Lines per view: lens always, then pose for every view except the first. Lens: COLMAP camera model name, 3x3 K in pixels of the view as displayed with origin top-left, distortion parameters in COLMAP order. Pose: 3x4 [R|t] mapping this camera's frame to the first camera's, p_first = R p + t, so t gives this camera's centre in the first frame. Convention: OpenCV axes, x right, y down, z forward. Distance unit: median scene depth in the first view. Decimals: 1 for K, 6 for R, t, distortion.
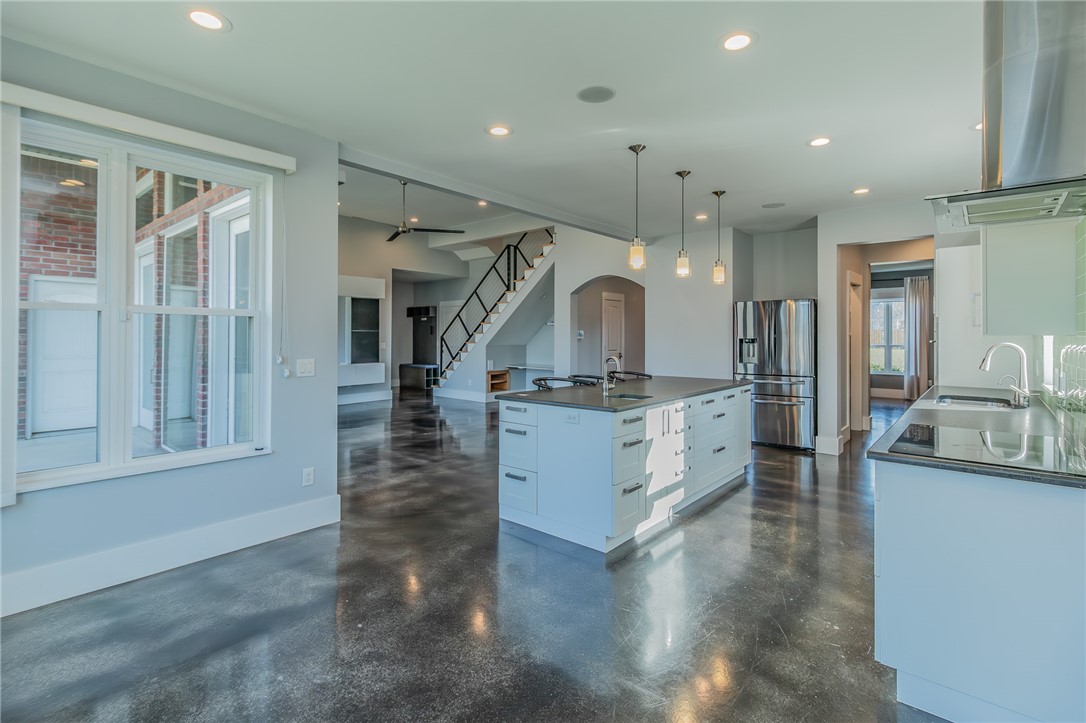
lens RADIAL K [[508.0, 0, 558.5], [0, 508.0, 331.8], [0, 0, 1]] dist [-0.000477, 0.000021]
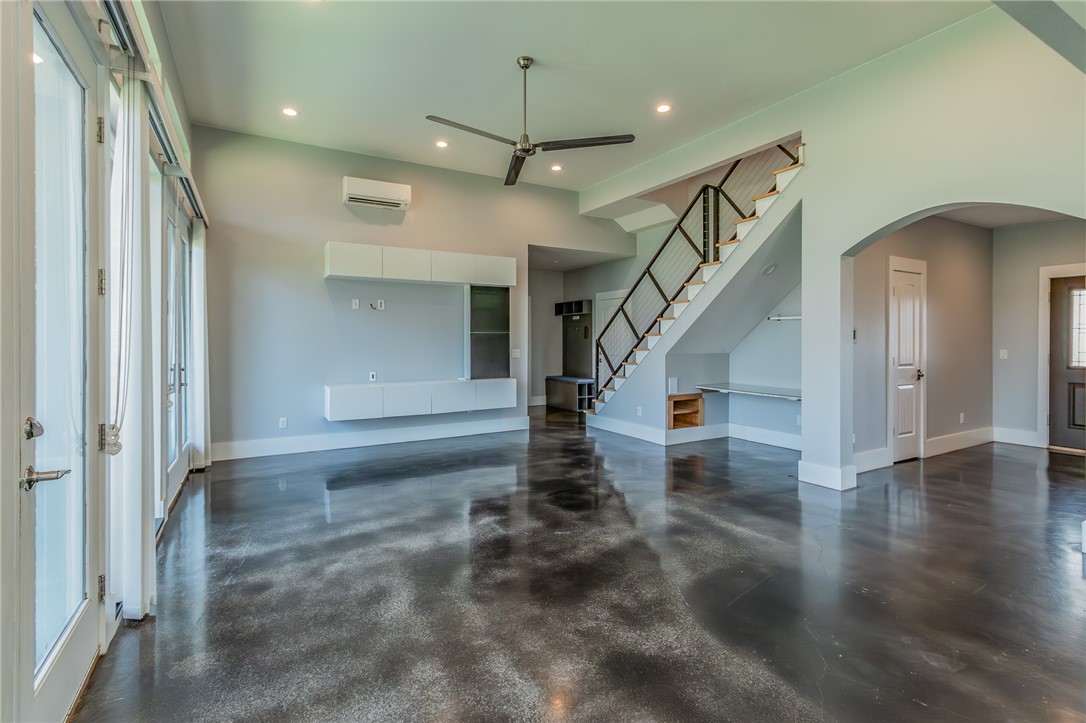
lens RADIAL K [[502.6, 0, 540.8], [0, 502.6, 341.3], [0, 0, 1]] dist [-0.000733, -0.000063]
pose [[0.939153, -0.001837, -0.343493, -0.072962], [0.005296, 0.999944, 0.009131, 0.004310], [0.343457, -0.010394, 0.939111, 0.357670]]
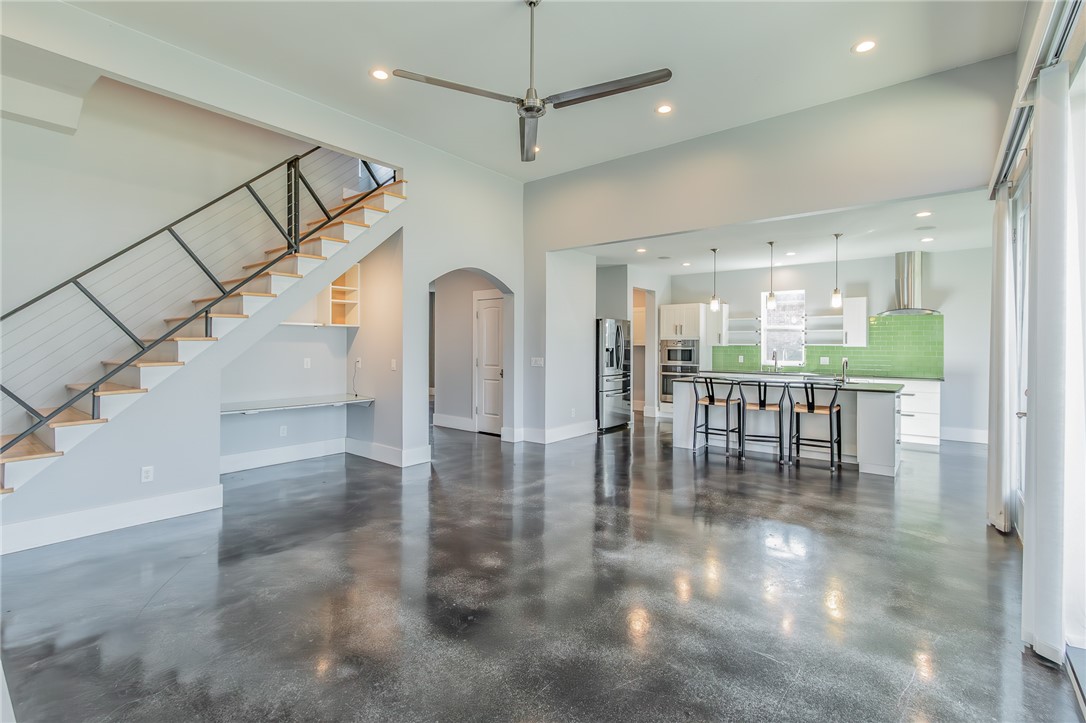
lens RADIAL K [[502.9, 0, 540.7], [0, 502.9, 355.0], [0, 0, 1]] dist [-0.000258, 0.000047]
pose [[-0.015203, -0.012434, 0.999807, -0.537808], [-0.007355, 0.999897, 0.012324, 0.008201], [-0.999857, -0.007167, -0.015292, 0.728647]]
